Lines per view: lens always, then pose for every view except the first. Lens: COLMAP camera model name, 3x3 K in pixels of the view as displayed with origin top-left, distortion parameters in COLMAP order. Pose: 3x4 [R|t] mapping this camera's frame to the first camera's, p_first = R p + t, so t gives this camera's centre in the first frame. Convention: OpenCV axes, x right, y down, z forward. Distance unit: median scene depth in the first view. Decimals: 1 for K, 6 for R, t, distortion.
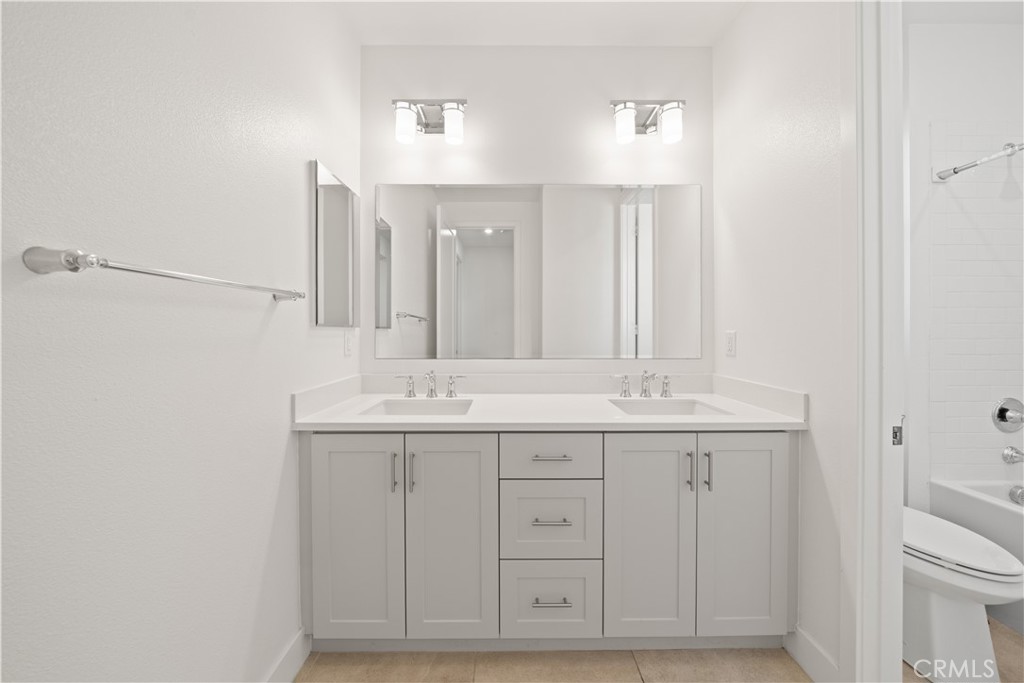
lens RADIAL K [[348.6, 0, 507.9], [0, 348.6, 335.1], [0, 0, 1]] dist [-0.003662, -0.000208]
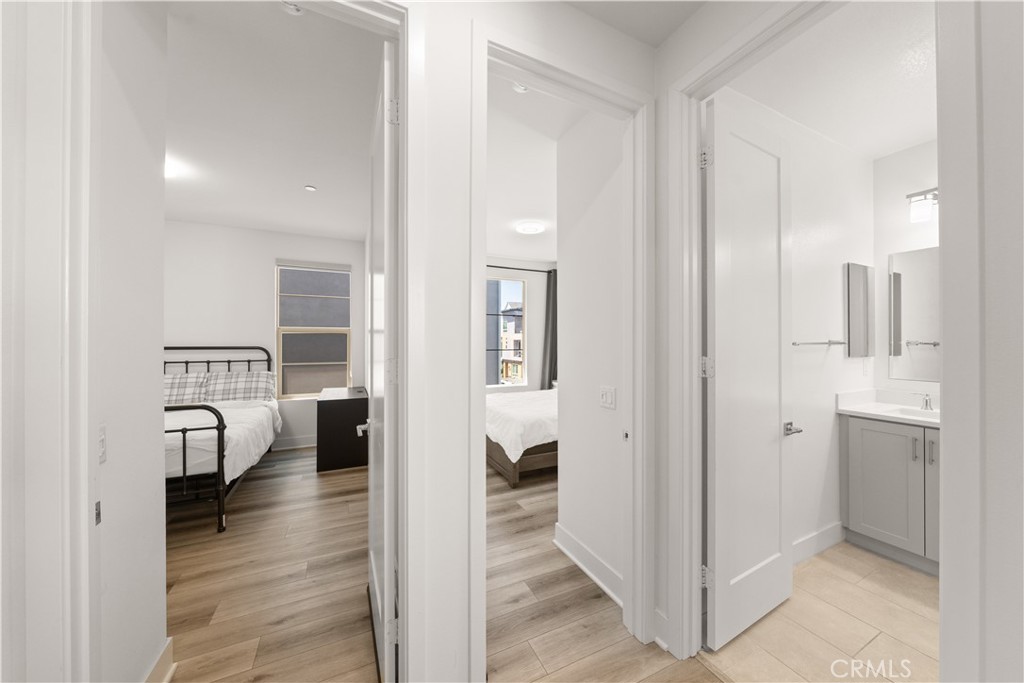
lens RADIAL K [[348.6, 0, 503.0], [0, 348.6, 337.5], [0, 0, 1]] dist [-0.003662, -0.000208]
pose [[0.420364, -0.004237, -0.907346, 0.326881], [-0.007017, 0.999944, -0.007921, -0.105551], [0.907328, 0.009697, 0.420311, -1.389078]]
